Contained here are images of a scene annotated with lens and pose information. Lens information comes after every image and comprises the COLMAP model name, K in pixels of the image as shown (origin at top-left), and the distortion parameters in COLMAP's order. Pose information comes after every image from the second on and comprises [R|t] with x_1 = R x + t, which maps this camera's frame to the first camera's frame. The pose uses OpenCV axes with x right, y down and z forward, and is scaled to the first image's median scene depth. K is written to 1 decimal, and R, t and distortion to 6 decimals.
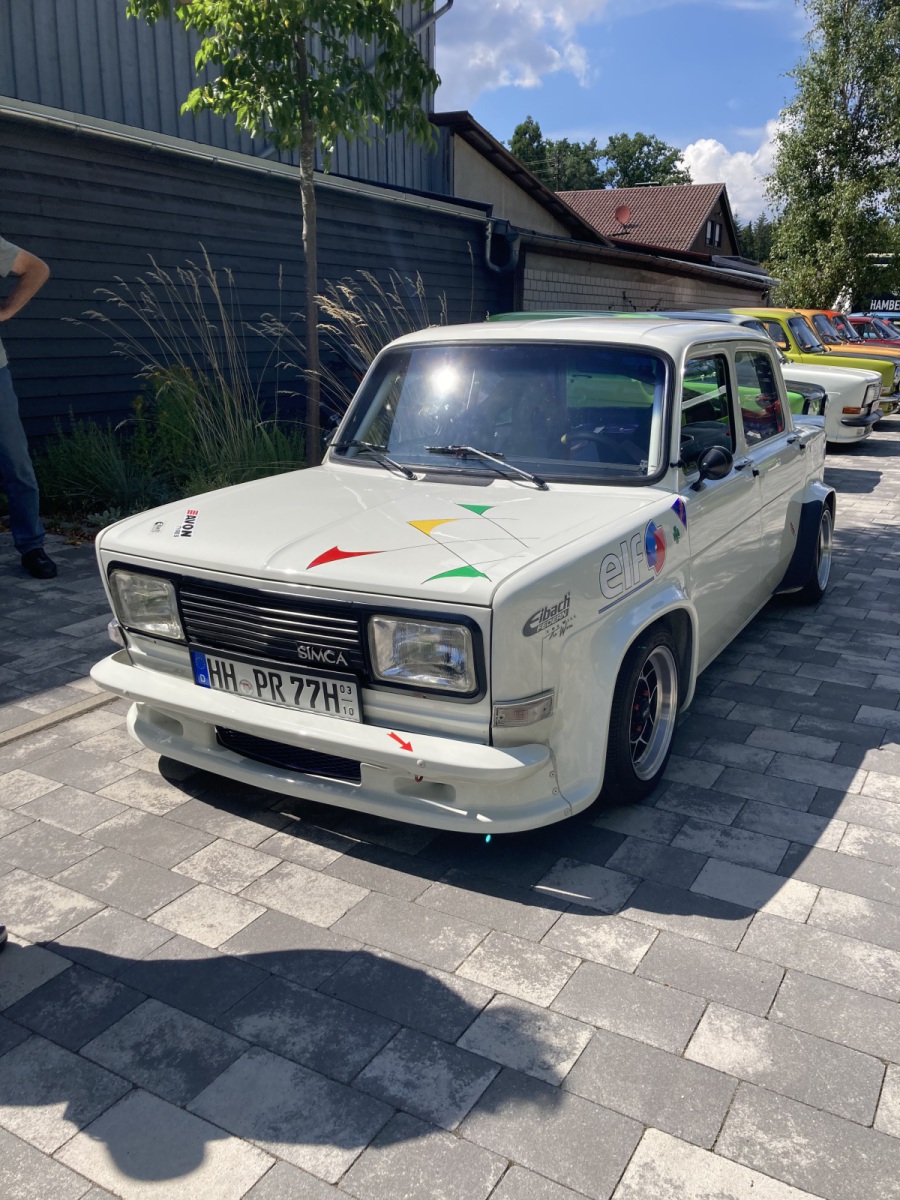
lens RADIAL K [[1018.8, 0, 450.0], [0, 1018.8, 600.0], [0, 0, 1]] dist [0.005227, 0.006875]
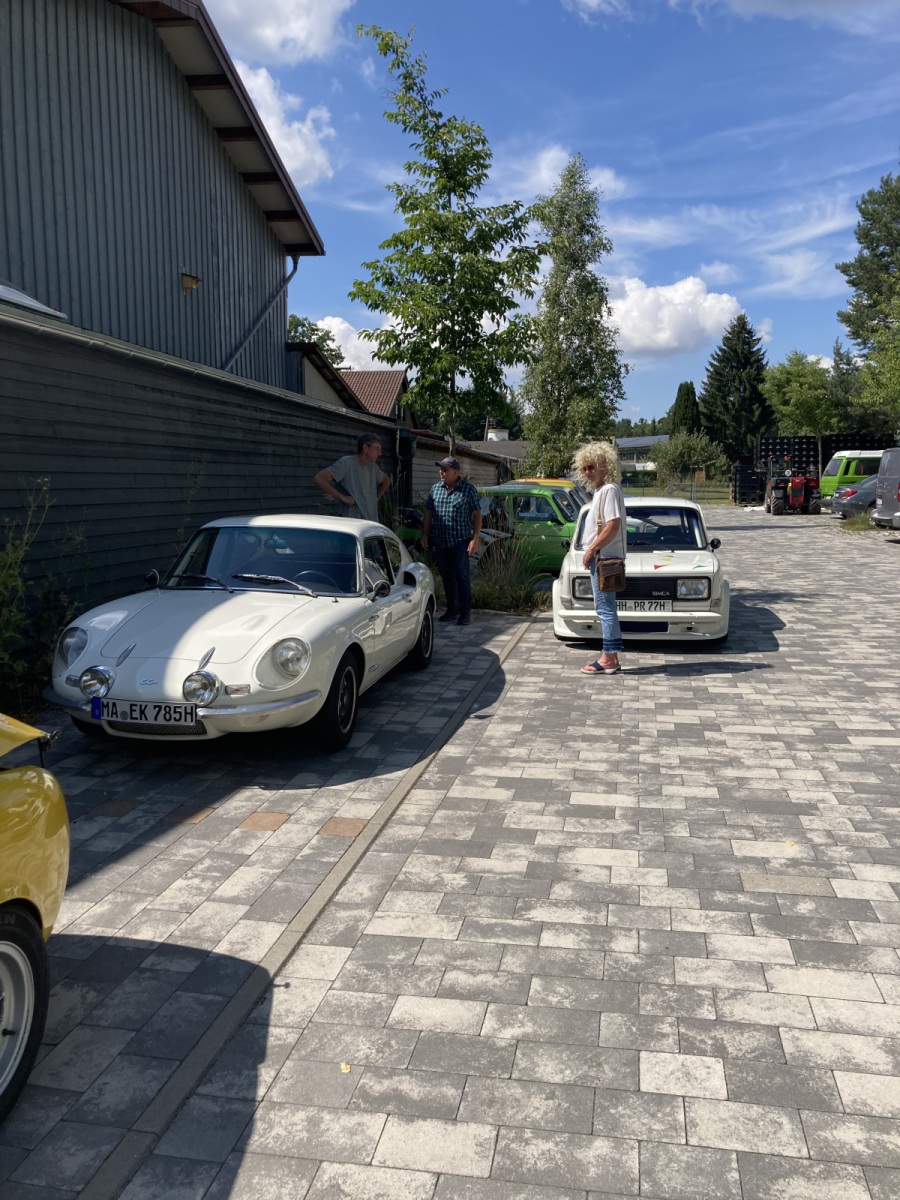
lens RADIAL K [[989.2, 0, 450.0], [0, 989.2, 600.0], [0, 0, 1]] dist [0.087162, -0.000106]
pose [[0.942777, -0.050020, 0.329651, -0.400288], [0.096989, 0.987071, -0.127607, 0.091064], [-0.319006, 0.152277, 0.935439, -0.413293]]
